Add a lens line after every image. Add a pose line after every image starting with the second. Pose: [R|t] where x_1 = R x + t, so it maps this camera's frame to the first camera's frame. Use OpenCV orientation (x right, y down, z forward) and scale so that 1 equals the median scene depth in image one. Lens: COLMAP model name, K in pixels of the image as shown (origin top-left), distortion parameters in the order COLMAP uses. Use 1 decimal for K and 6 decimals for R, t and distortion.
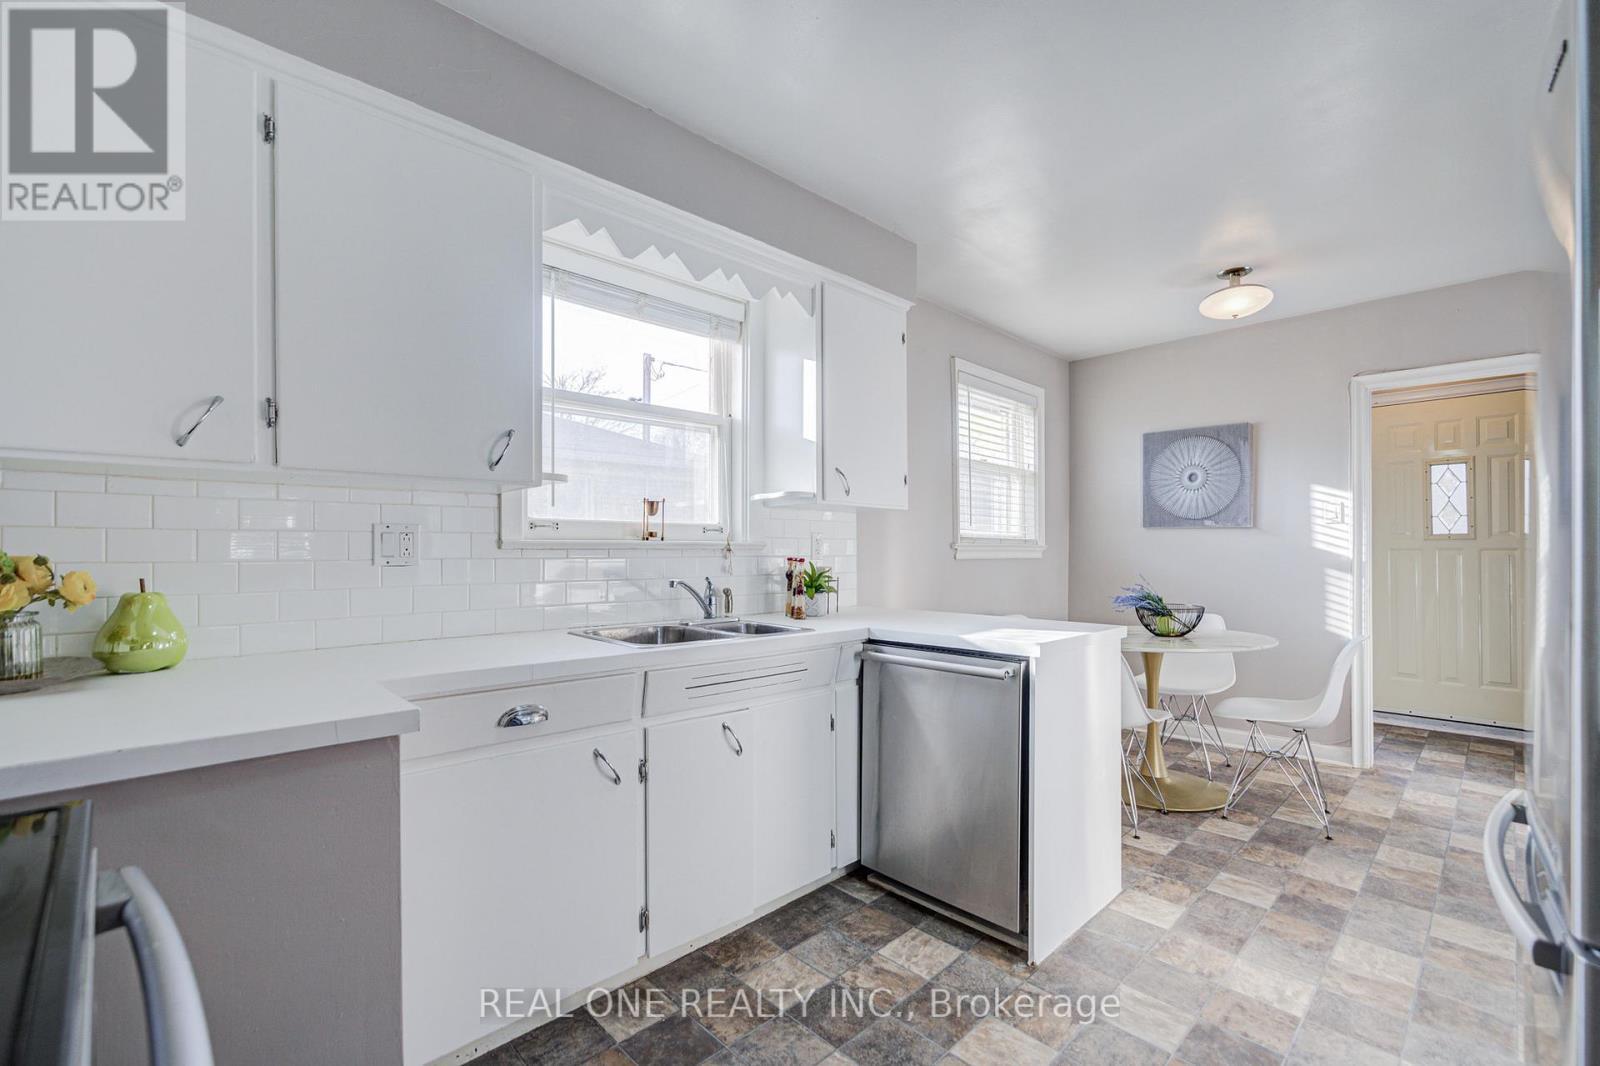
lens RADIAL K [[688.0, 0, 795.1], [0, 688.0, 530.5], [0, 0, 1]] dist [-0.000509, 0.000104]
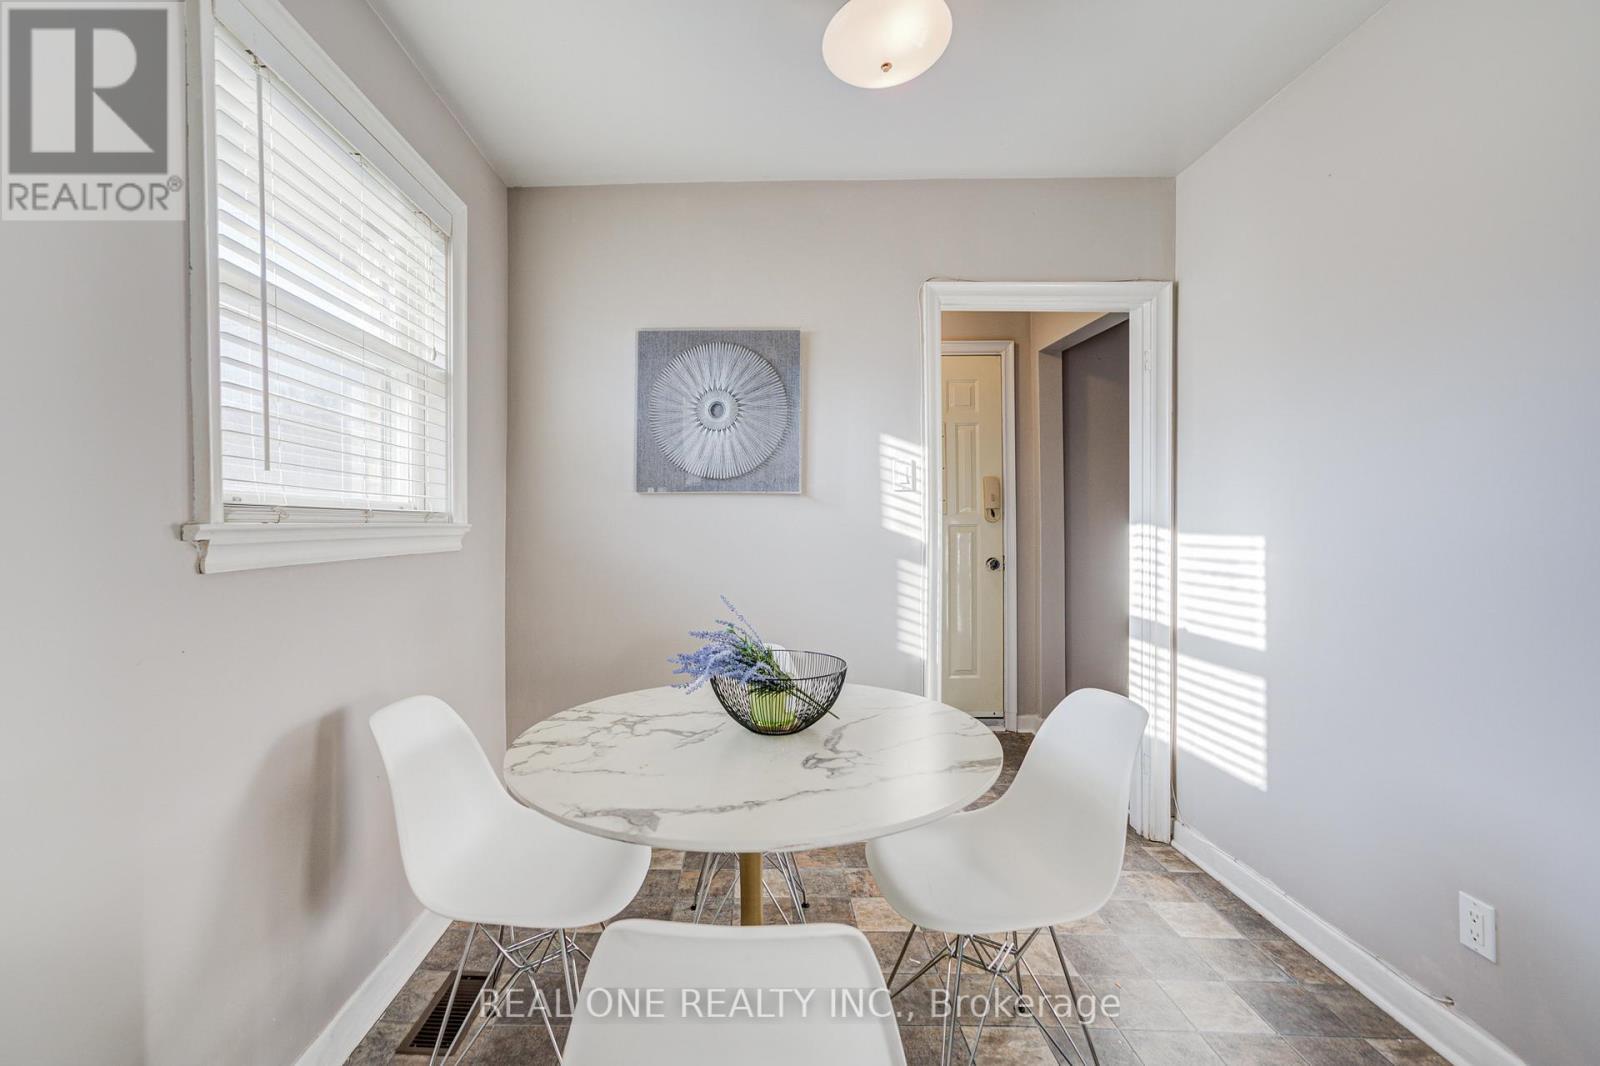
lens RADIAL K [[665.1, 0, 746.4], [0, 665.1, 526.8], [0, 0, 1]] dist [0.000988, 0.000166]
pose [[0.700047, -0.008435, 0.714047, 0.317857], [-0.015150, 0.999530, 0.026660, 0.014652], [-0.713936, -0.029481, 0.699590, 1.017150]]
